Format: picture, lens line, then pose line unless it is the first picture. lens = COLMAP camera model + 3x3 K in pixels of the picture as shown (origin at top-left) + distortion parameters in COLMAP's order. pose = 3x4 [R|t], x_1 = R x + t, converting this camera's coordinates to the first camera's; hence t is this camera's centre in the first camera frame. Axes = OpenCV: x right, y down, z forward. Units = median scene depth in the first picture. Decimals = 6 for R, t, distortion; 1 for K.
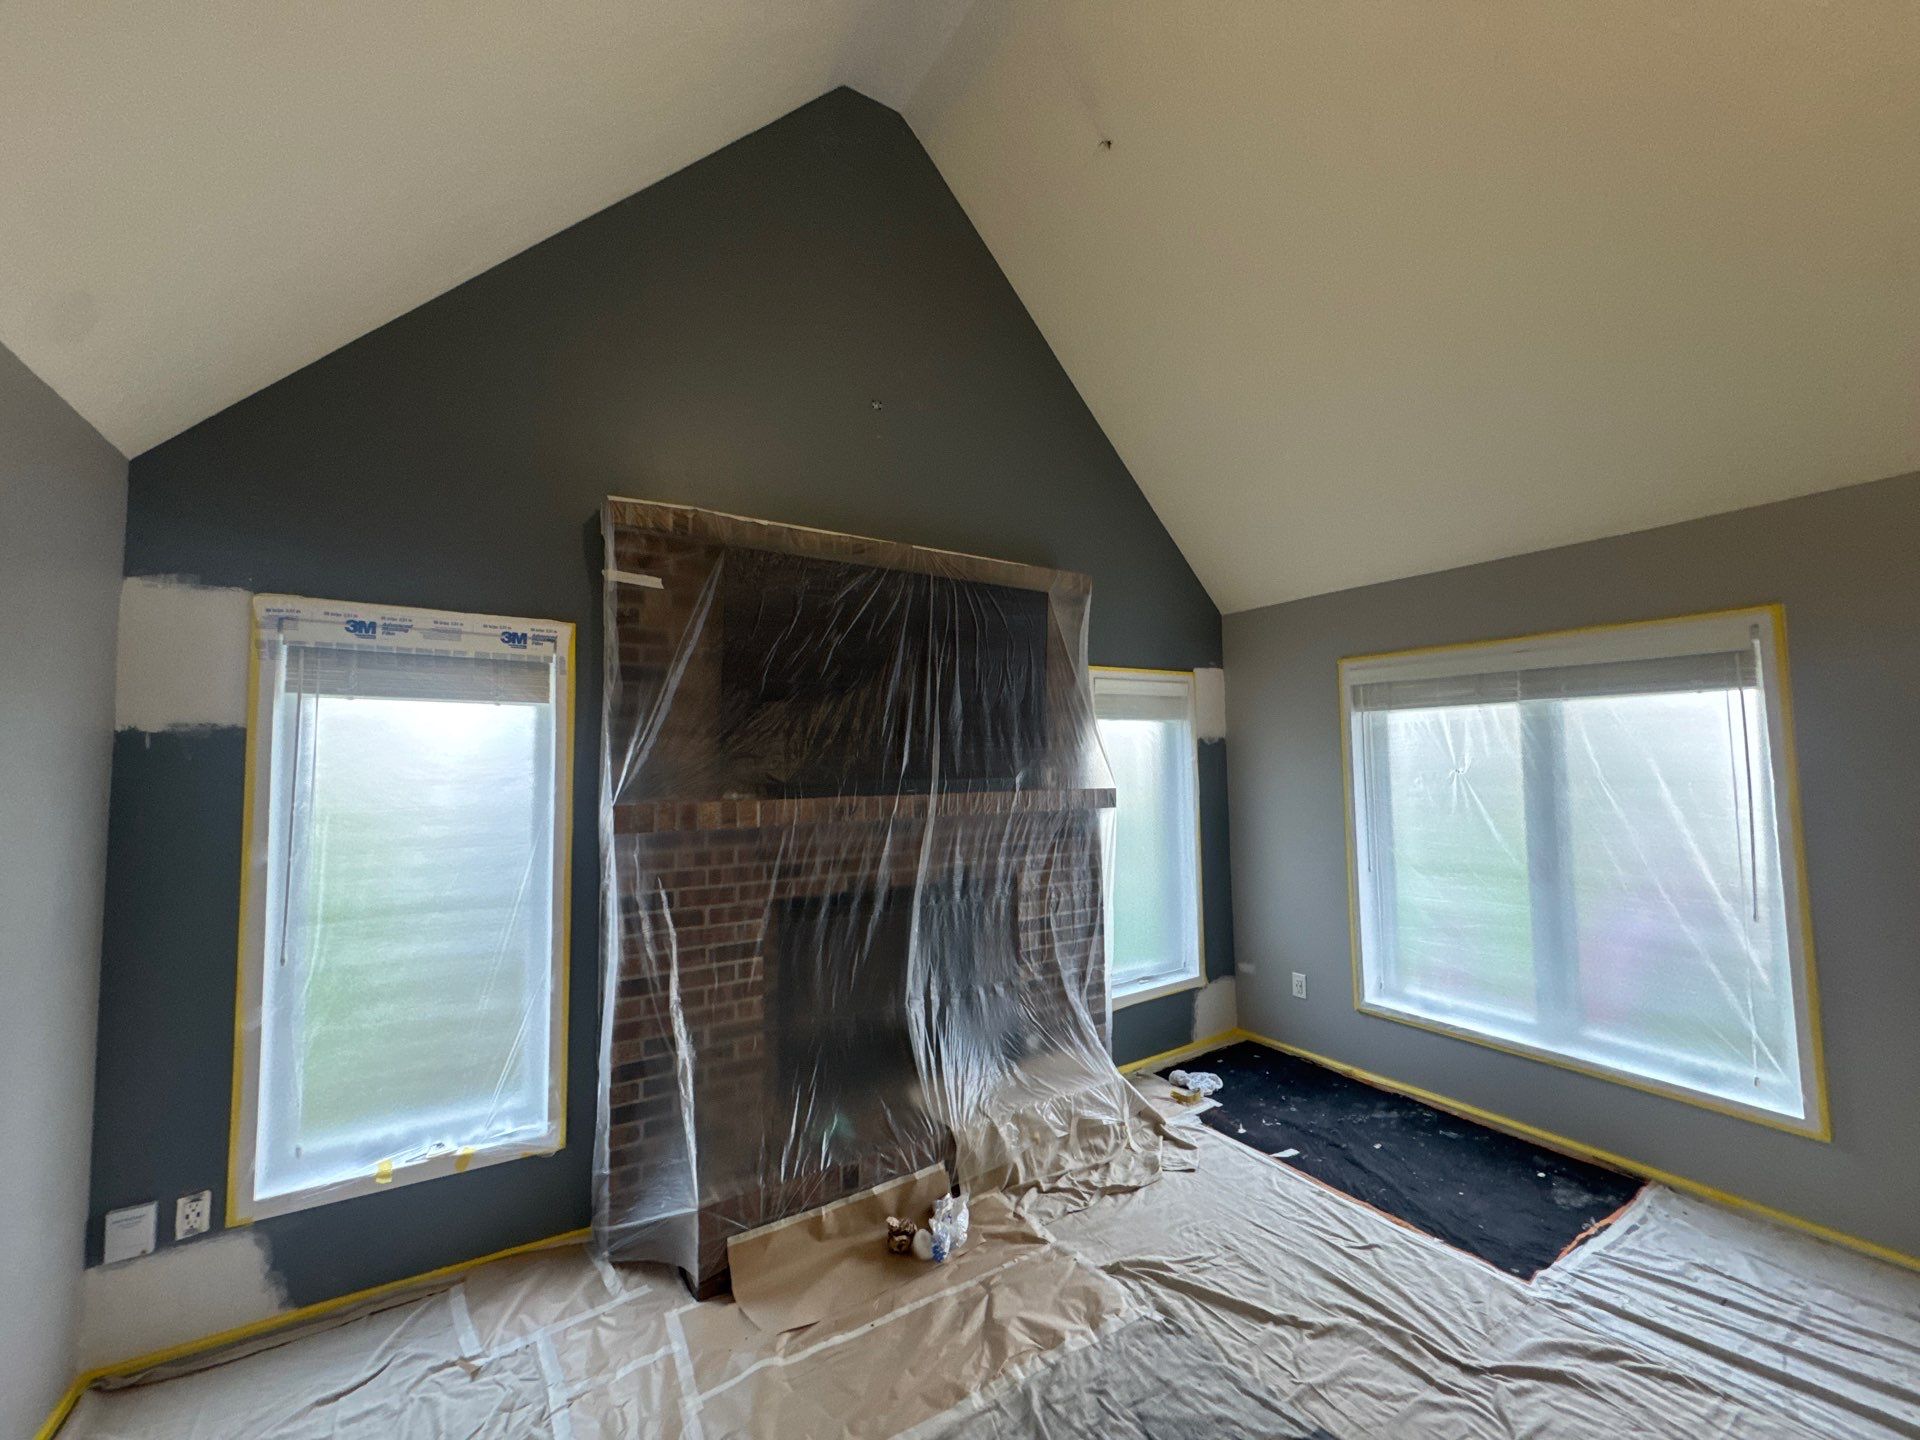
lens RADIAL K [[760.1, 0, 946.4], [0, 760.1, 728.2], [0, 0, 1]] dist [-0.006487, 0.000761]
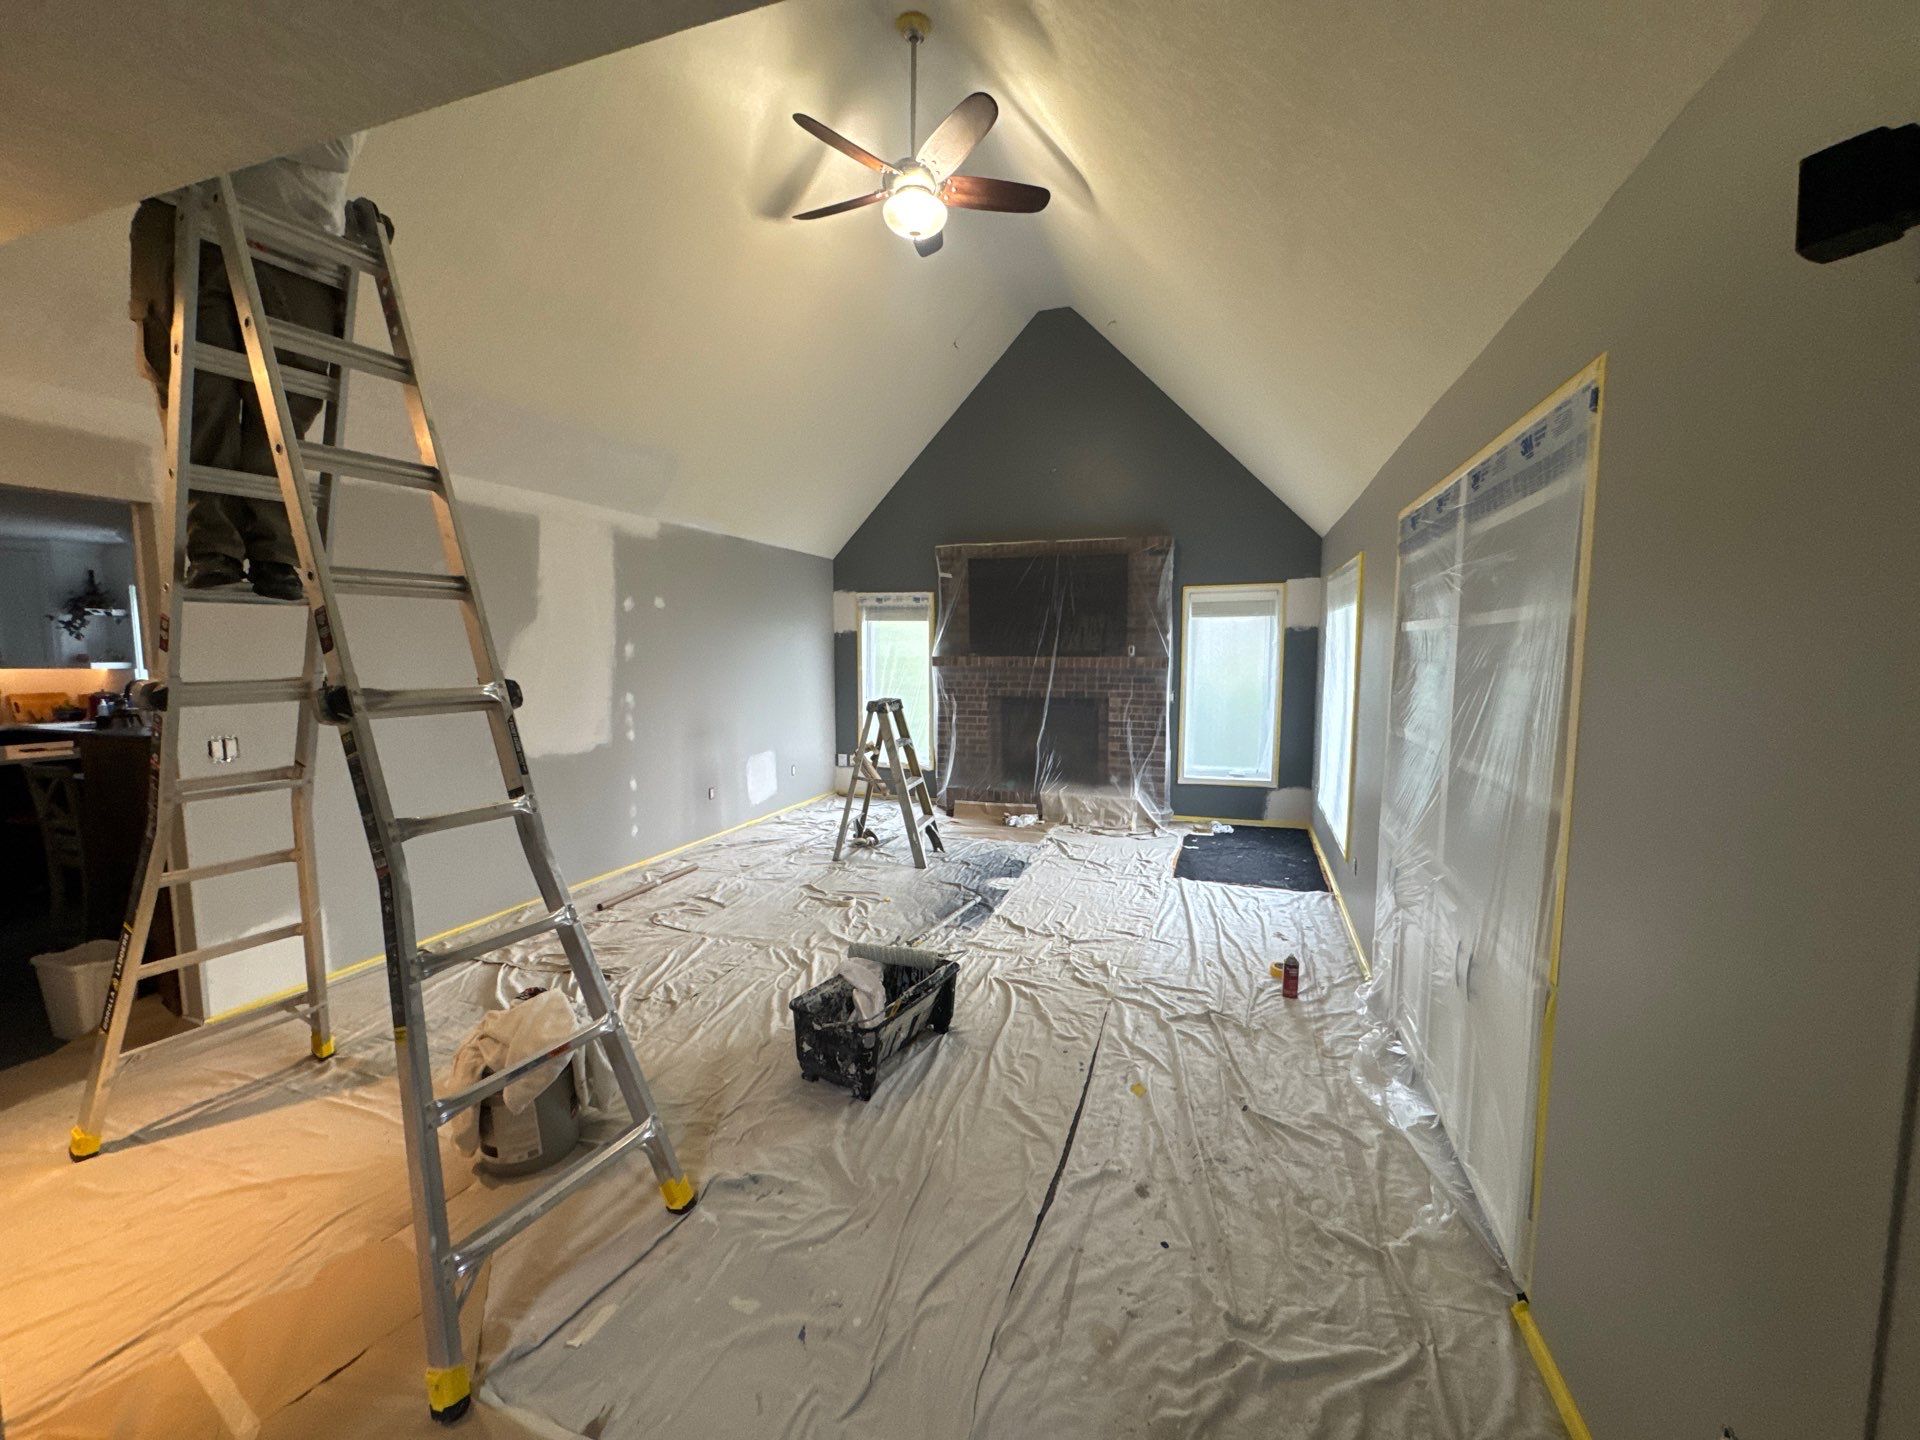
lens RADIAL K [[760.1, 0, 965.4], [0, 760.1, 719.9], [0, 0, 1]] dist [-0.006487, 0.000761]
pose [[0.626288, 0.096592, -0.773585, 1.794611], [0.038467, 0.987257, 0.154414, -0.098954], [0.778642, -0.126465, 0.614592, -0.694387]]
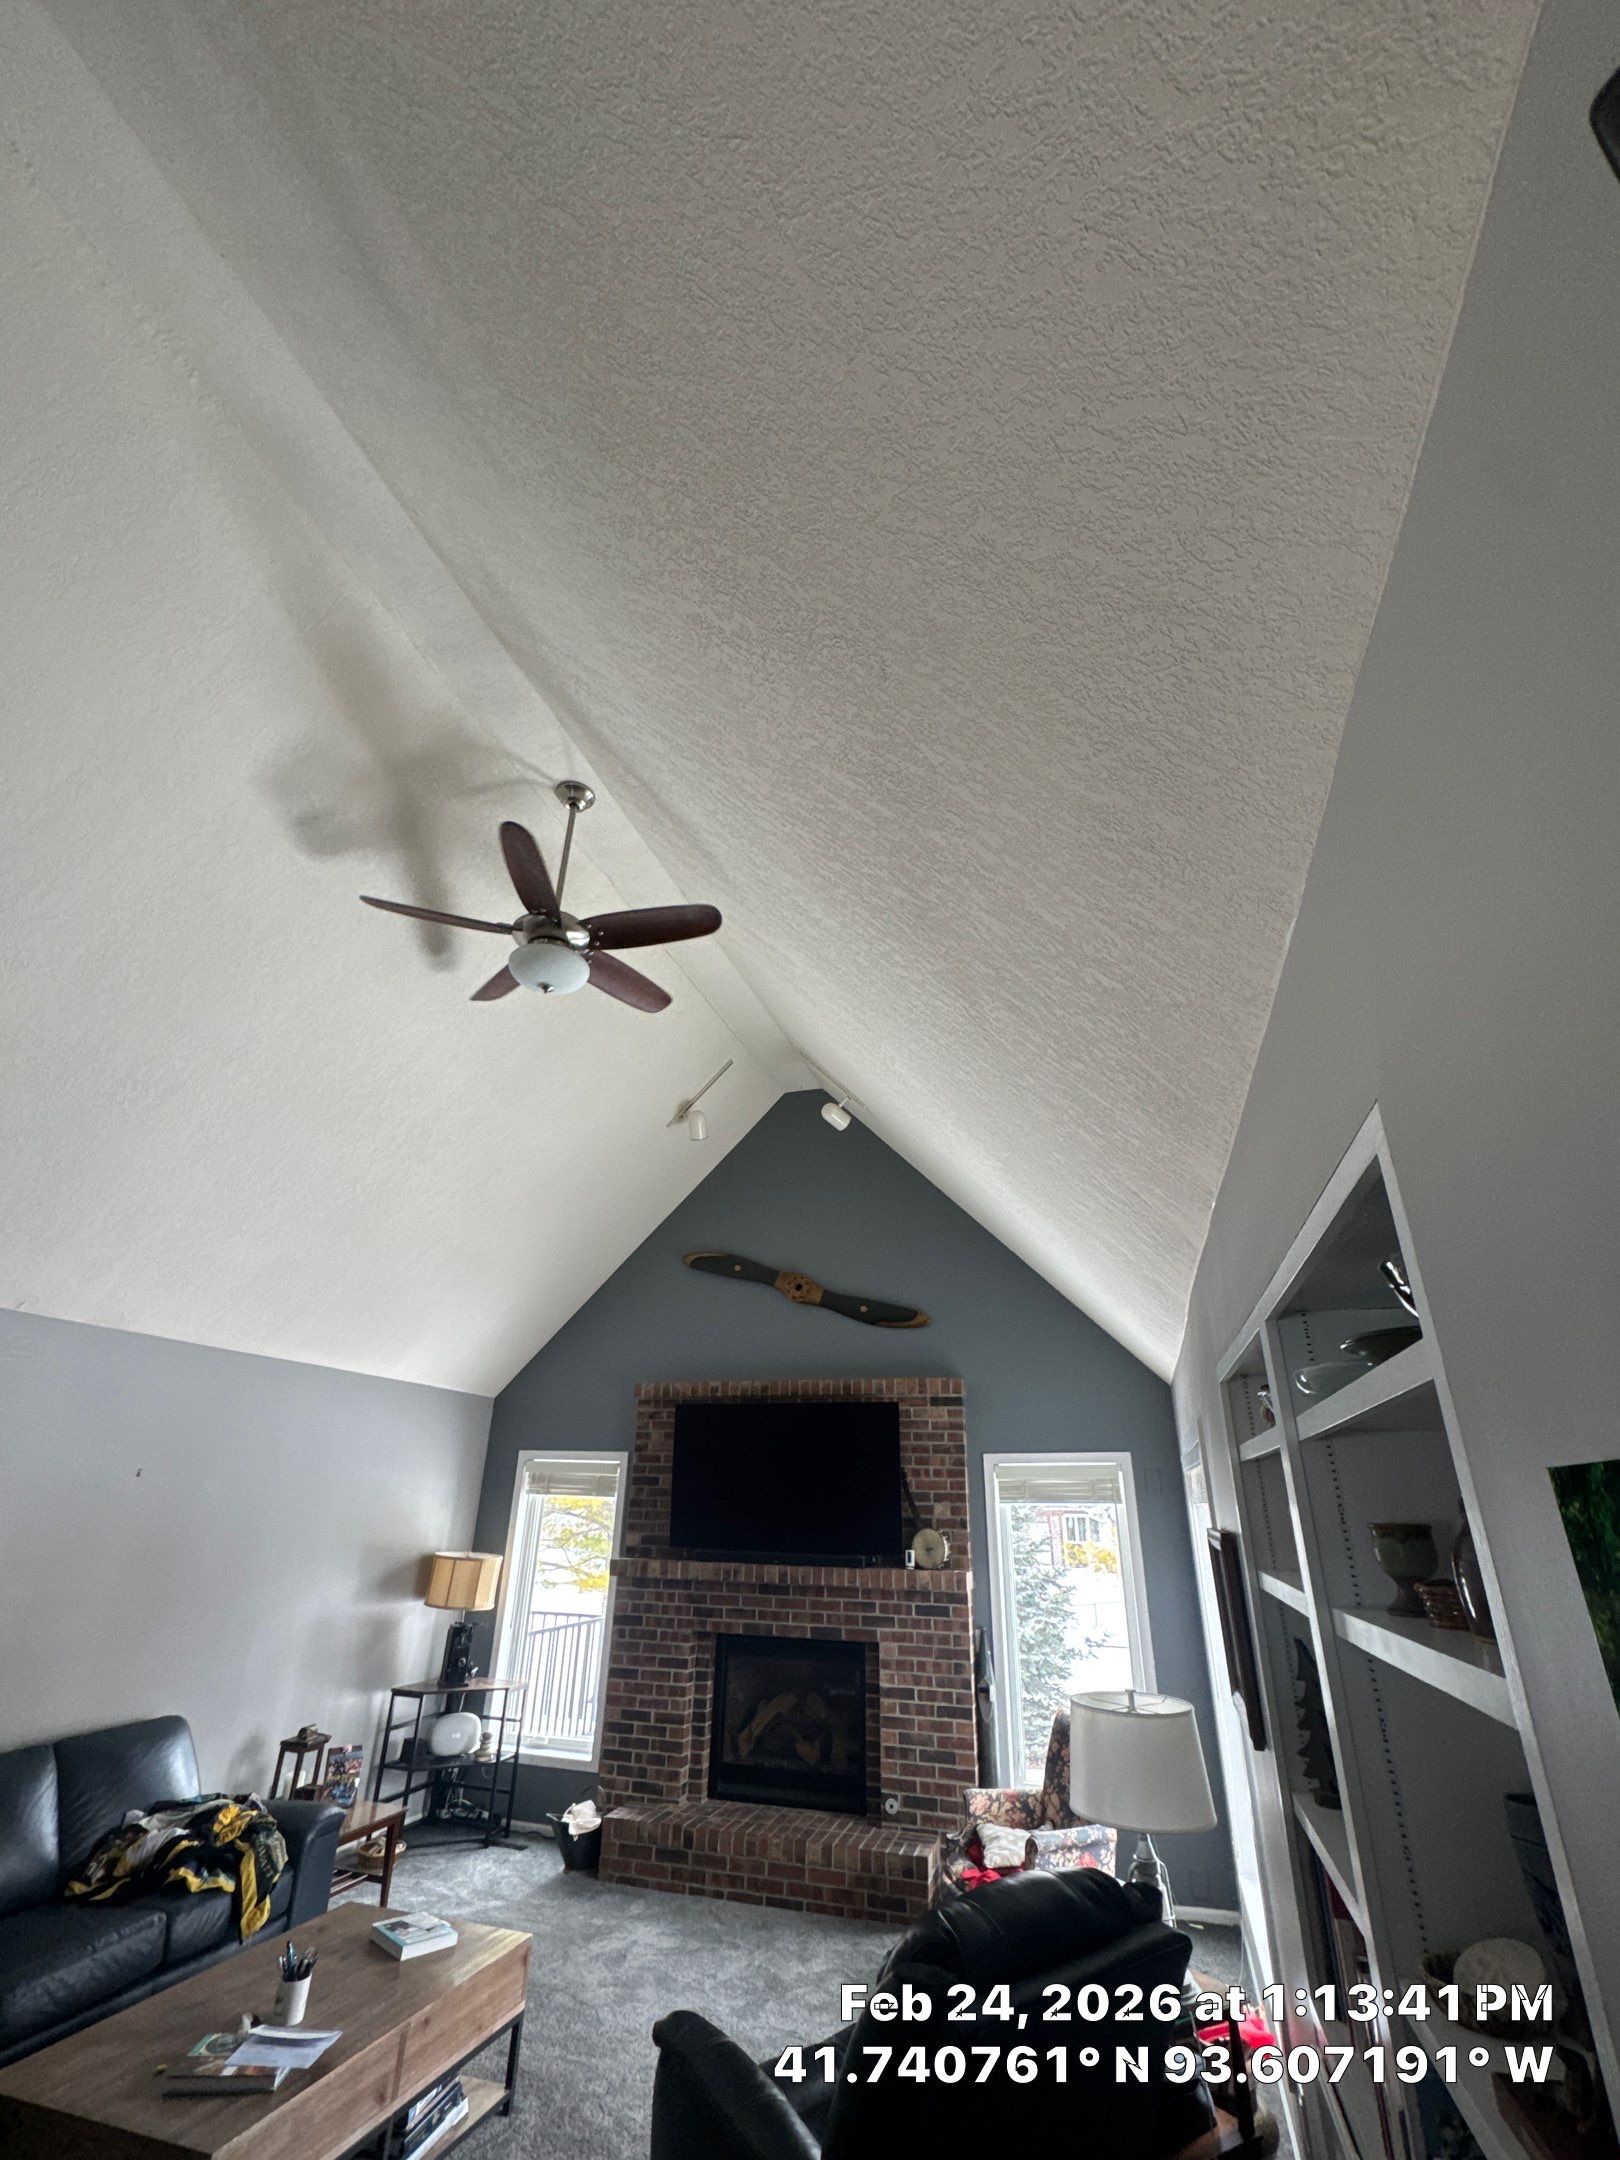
lens RADIAL K [[945.6, 0, 813.5], [0, 945.6, 1084.3], [0, 0, 1]] dist [0.001193, 0.000907]
pose [[0.644039, -0.283182, -0.710649, 1.753926], [0.018278, 0.934393, -0.355775, -0.145142], [0.764775, 0.216144, 0.606961, -0.290035]]
